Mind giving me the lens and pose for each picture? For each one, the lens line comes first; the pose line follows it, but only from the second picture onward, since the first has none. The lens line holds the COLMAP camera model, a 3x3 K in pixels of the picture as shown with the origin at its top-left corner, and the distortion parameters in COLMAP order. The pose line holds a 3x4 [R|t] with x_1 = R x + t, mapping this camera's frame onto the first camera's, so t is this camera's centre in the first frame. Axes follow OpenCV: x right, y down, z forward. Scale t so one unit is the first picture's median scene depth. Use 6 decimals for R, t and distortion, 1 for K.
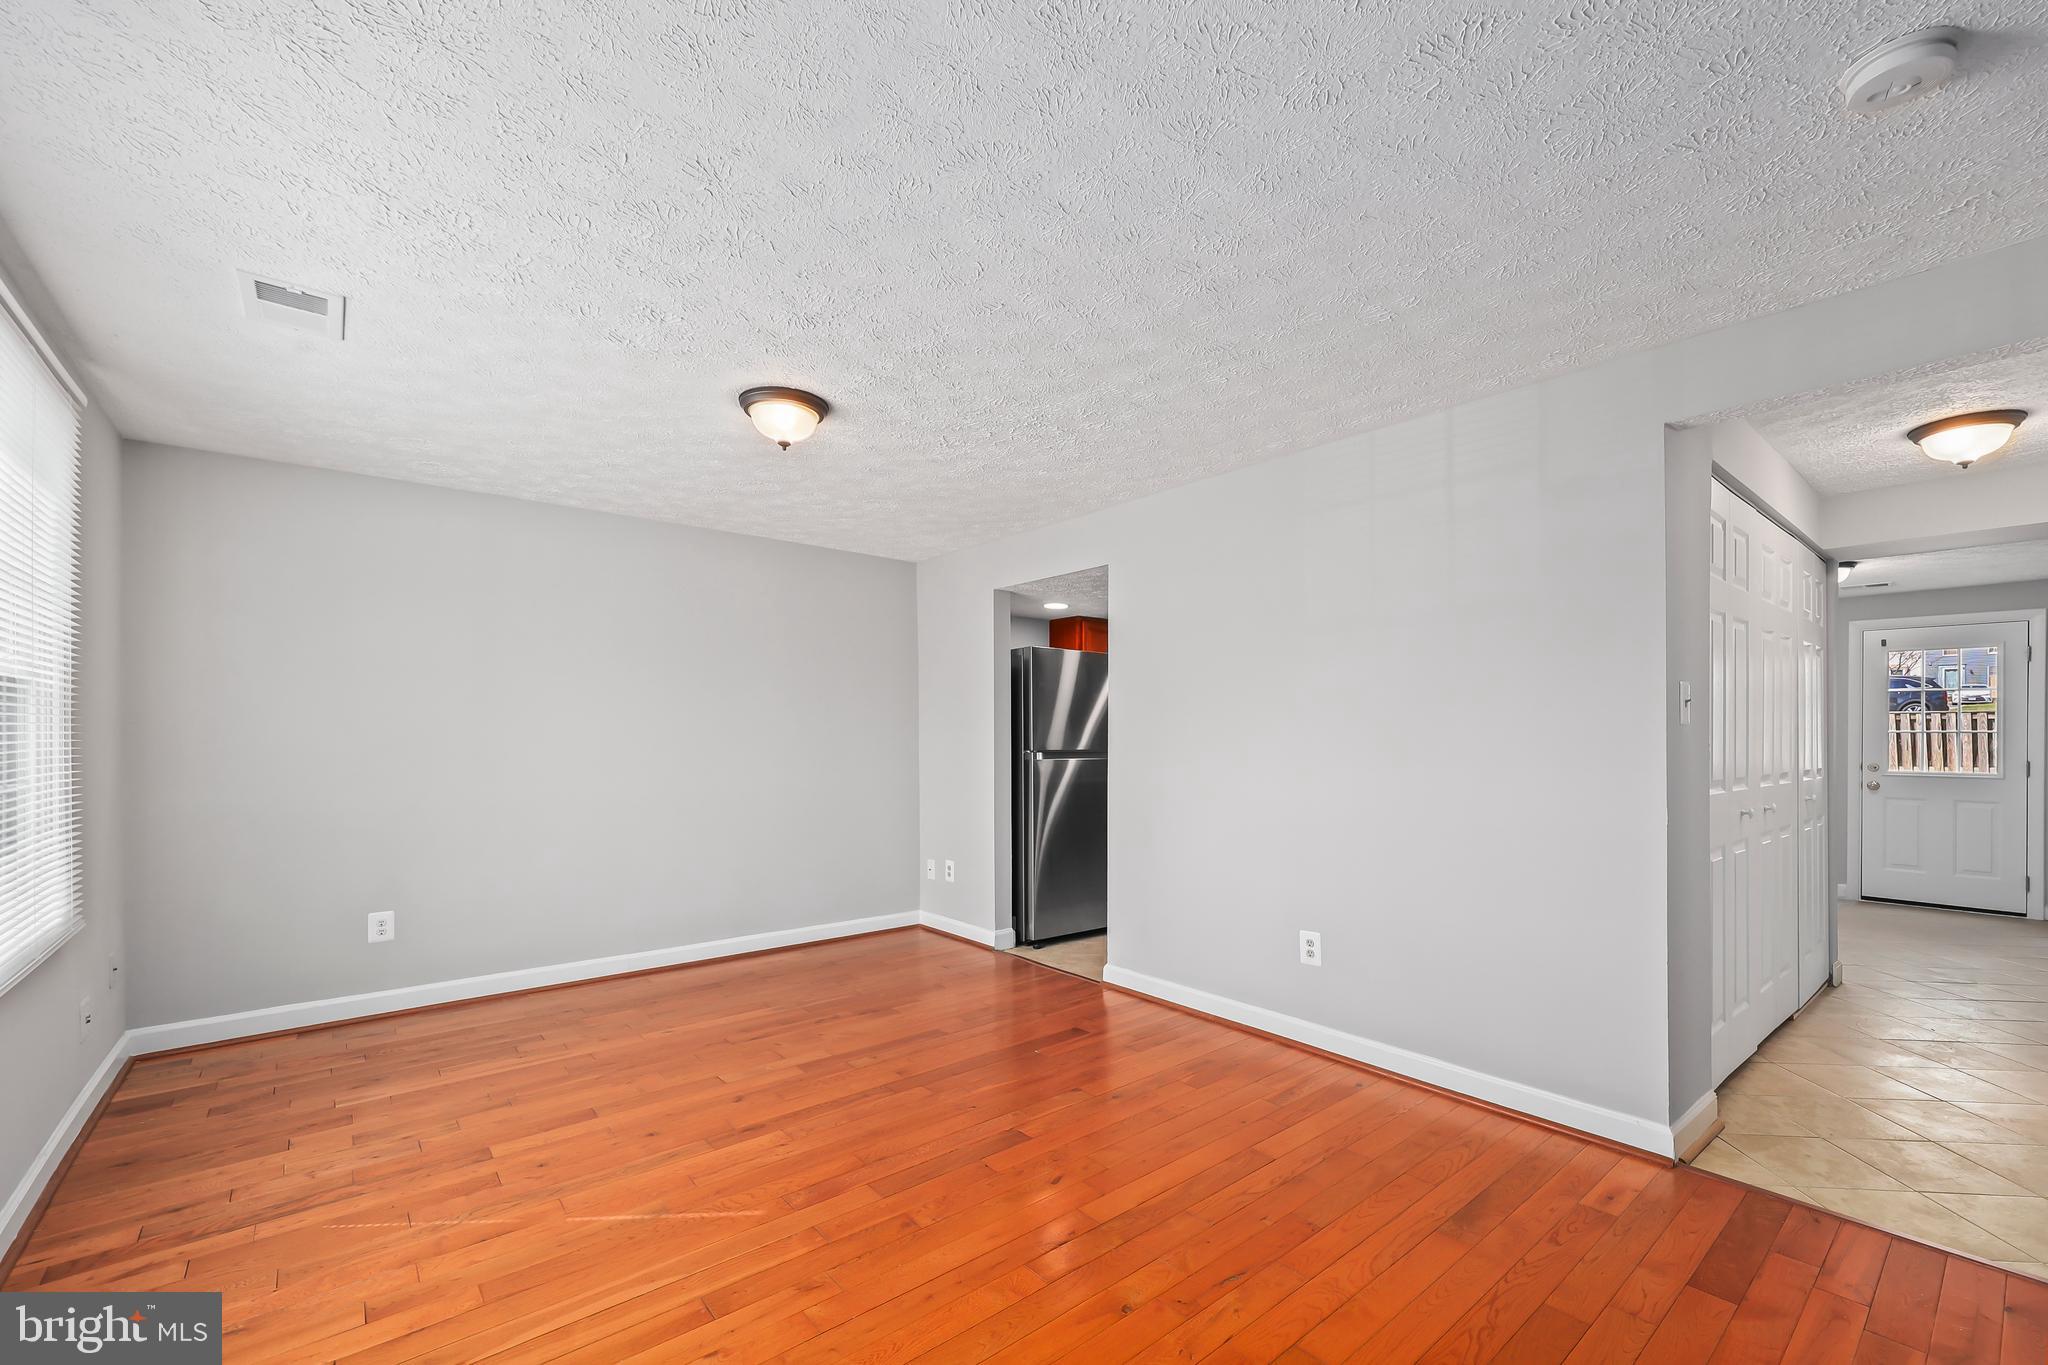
lens RADIAL K [[845.3, 0, 1022.4], [0, 845.3, 737.7], [0, 0, 1]] dist [-0.001492, -0.000146]
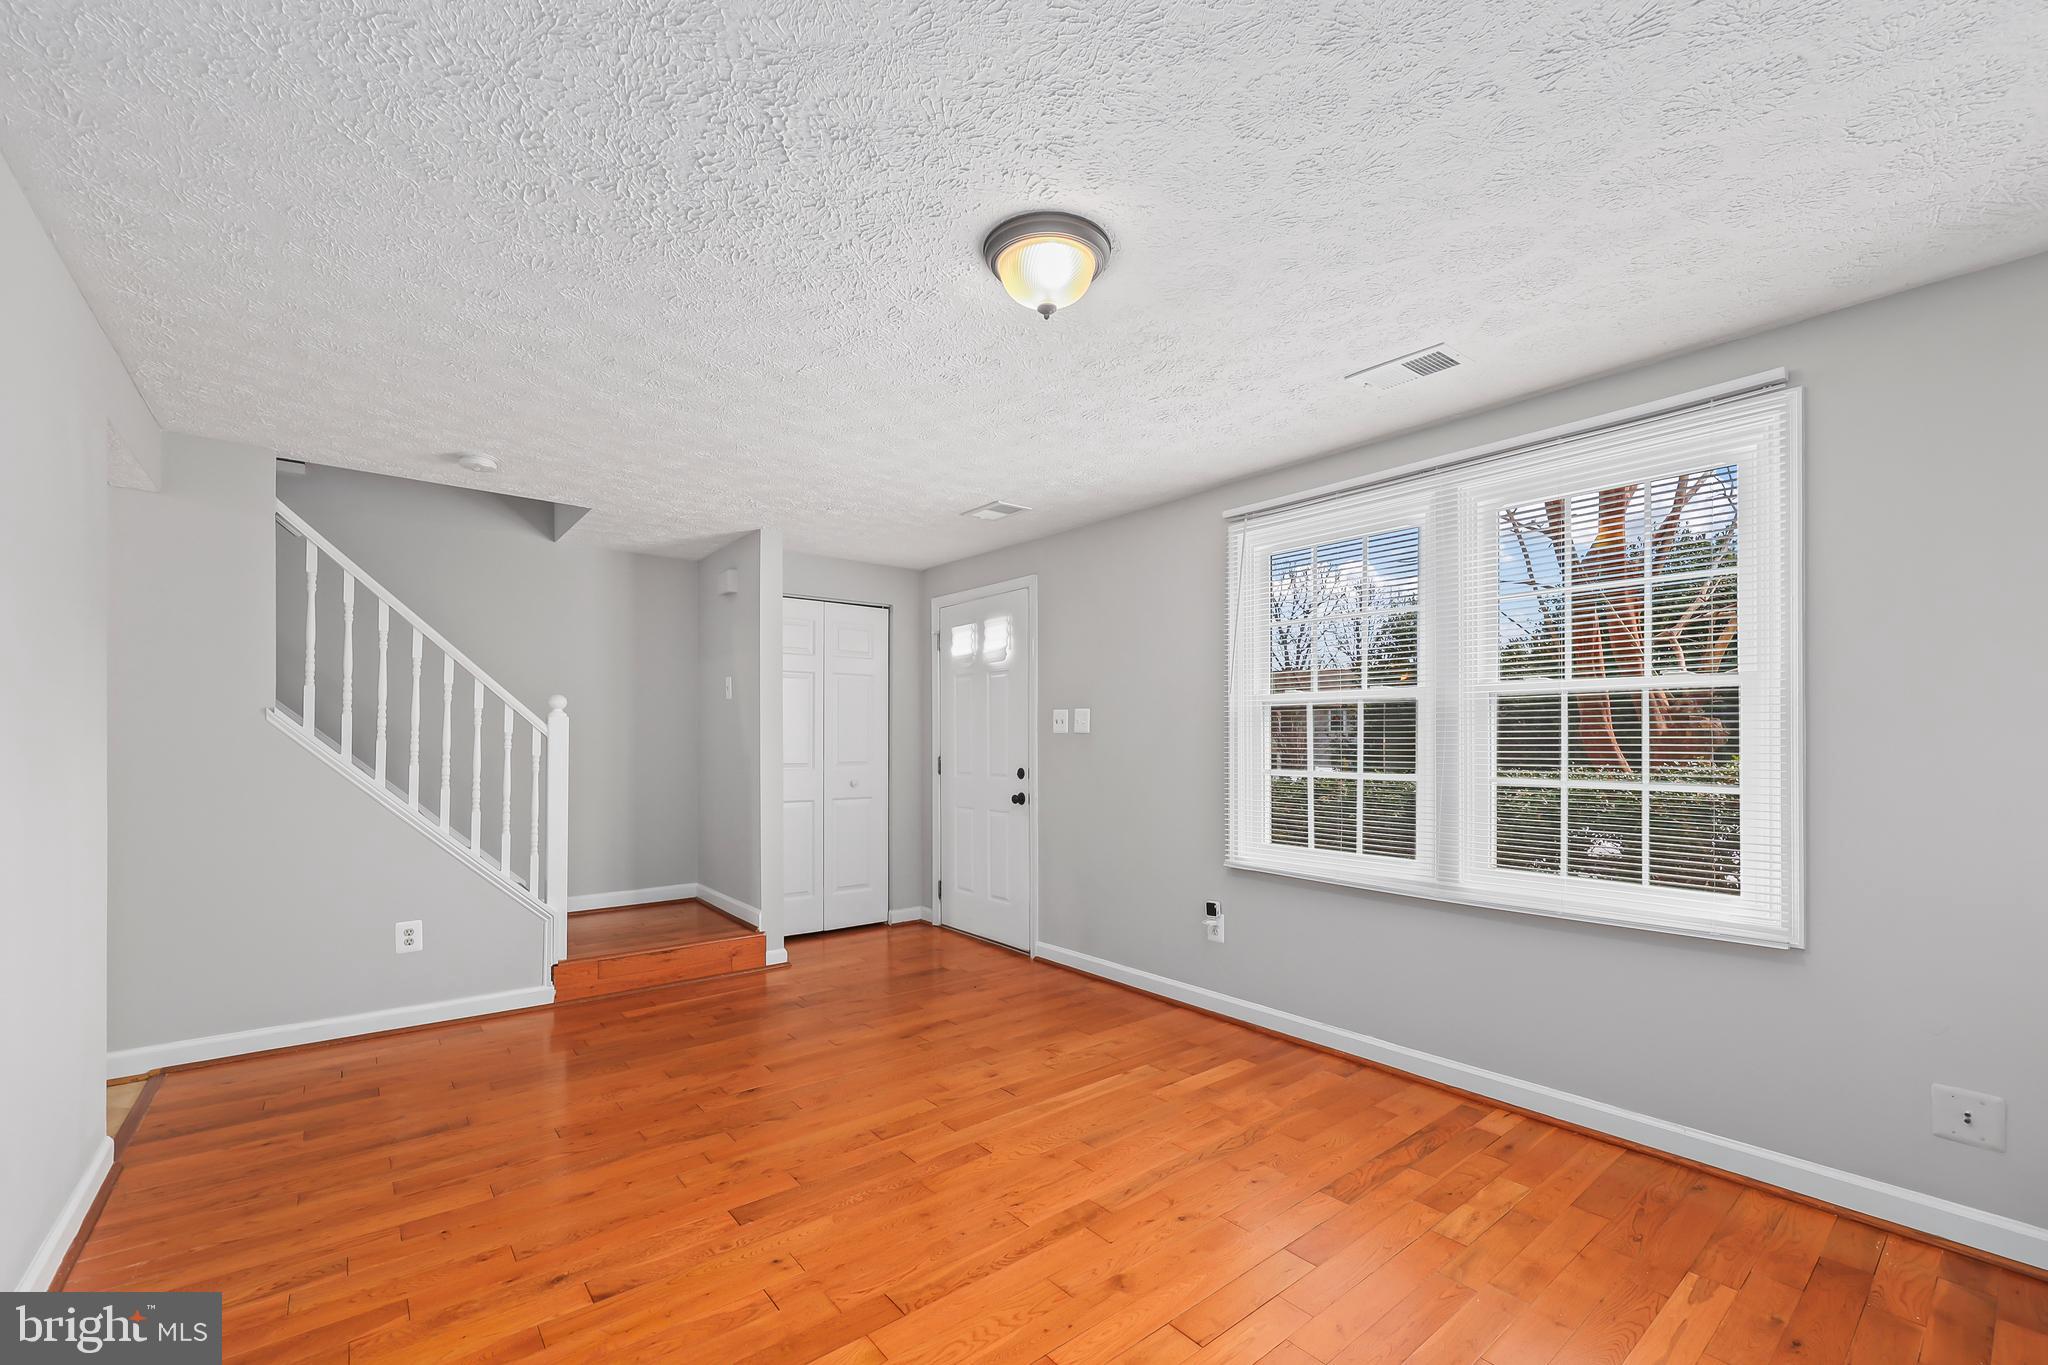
lens RADIAL K [[845.3, 0, 1018.2], [0, 845.3, 736.8], [0, 0, 1]] dist [-0.001492, -0.000146]
pose [[-0.999953, 0.001910, 0.009543, -0.227651], [0.001834, 0.999967, -0.007950, 0.003851], [-0.009558, -0.007932, -0.999923, 1.454247]]
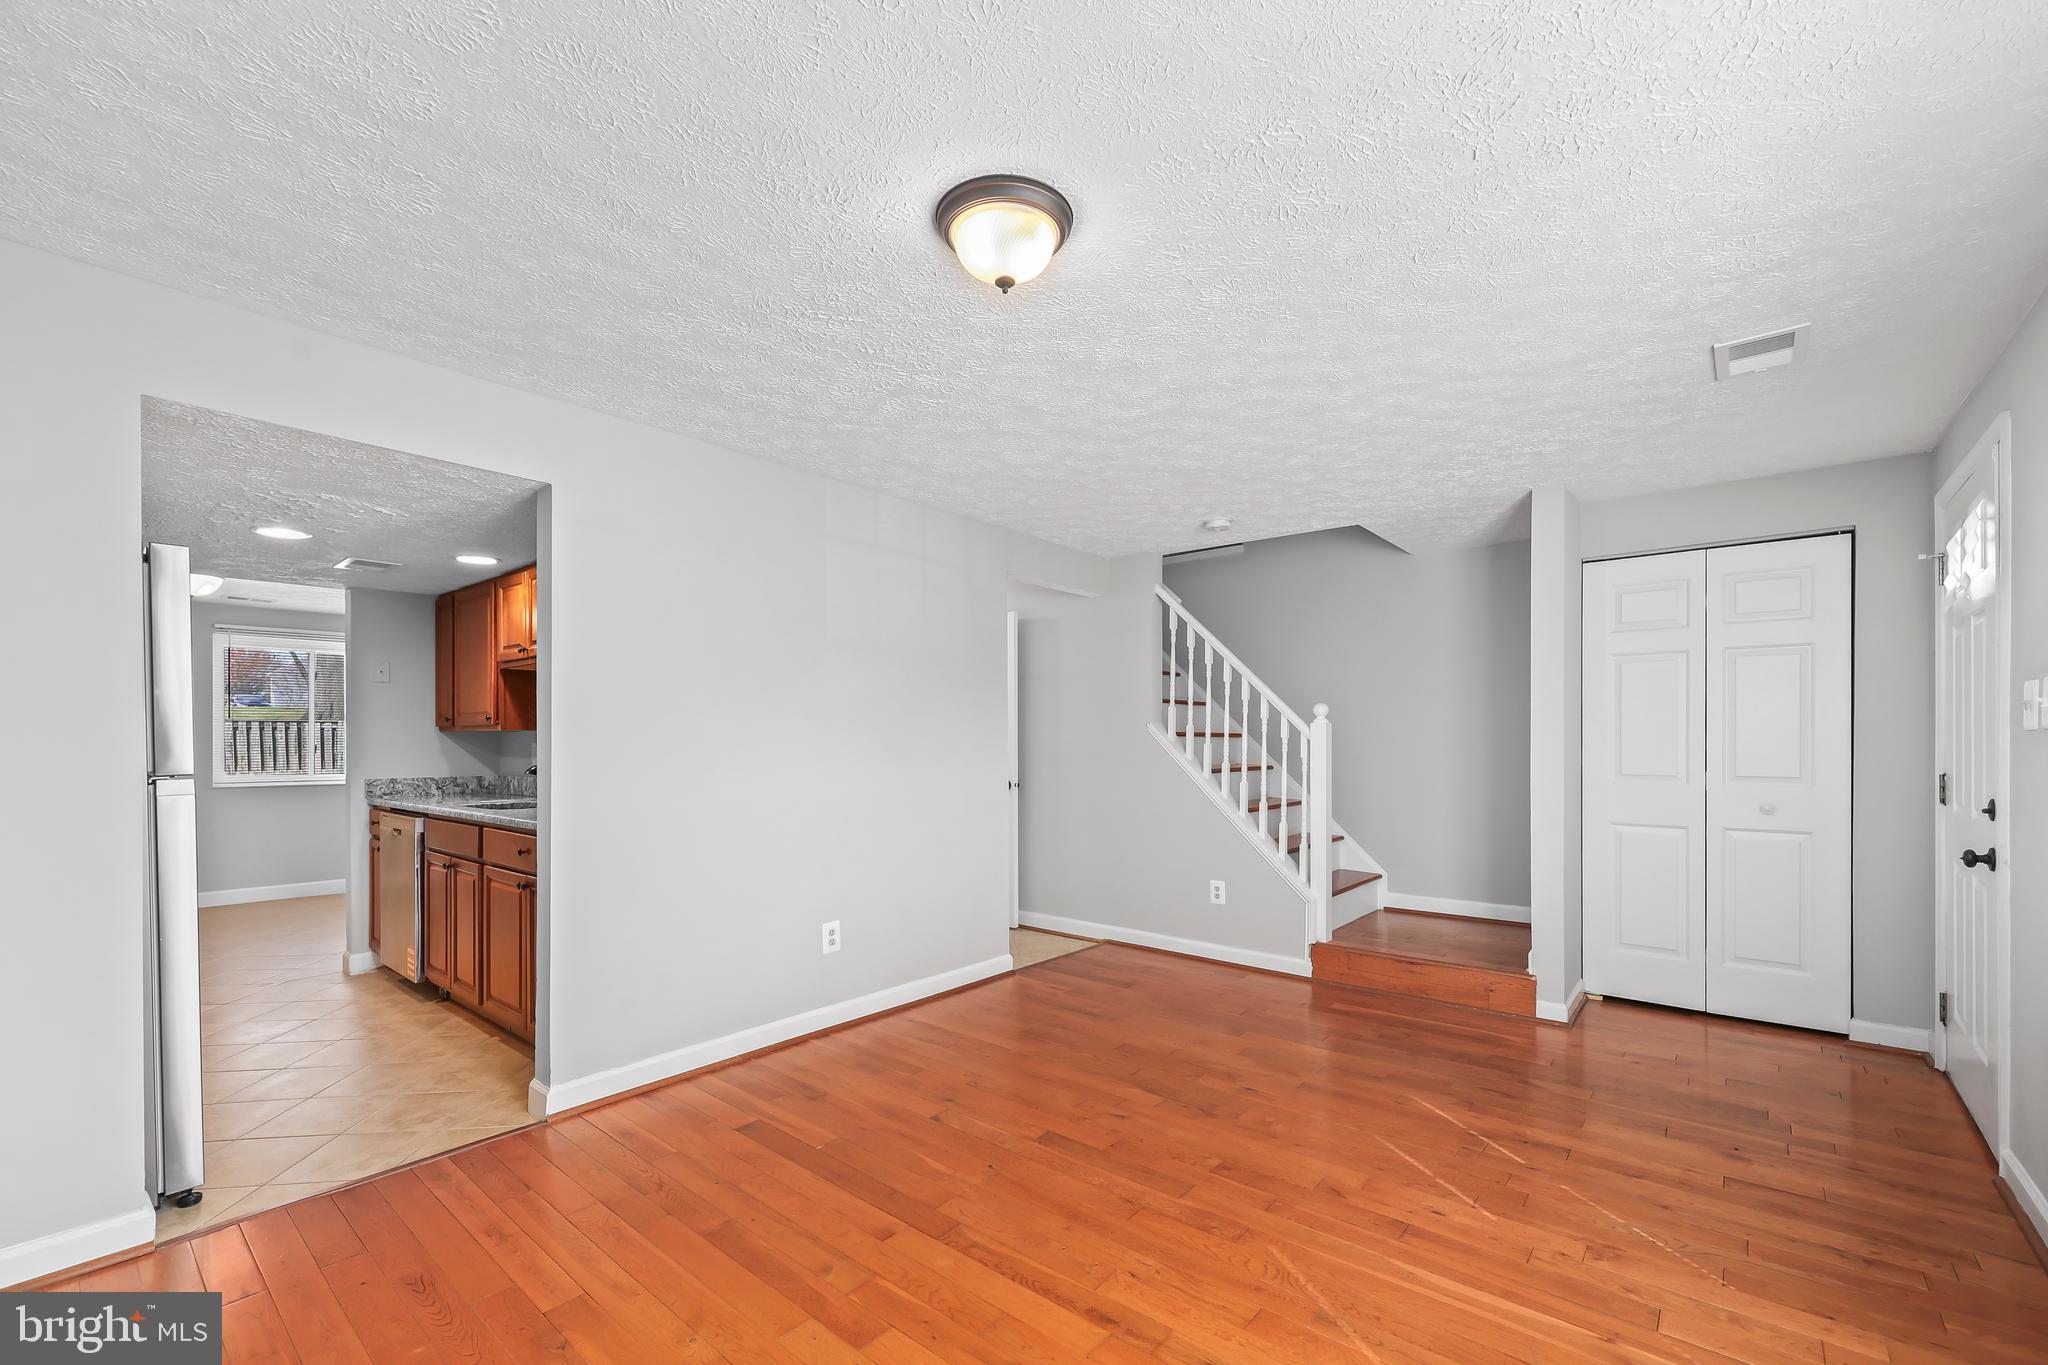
lens RADIAL K [[845.3, 0, 1043.8], [0, 845.3, 751.0], [0, 0, 1]] dist [-0.001492, -0.000146]
pose [[-0.197704, -0.006612, 0.980240, -0.785338], [-0.003259, 0.999976, 0.006088, 0.001632], [-0.980256, -0.001991, -0.197721, 0.954120]]
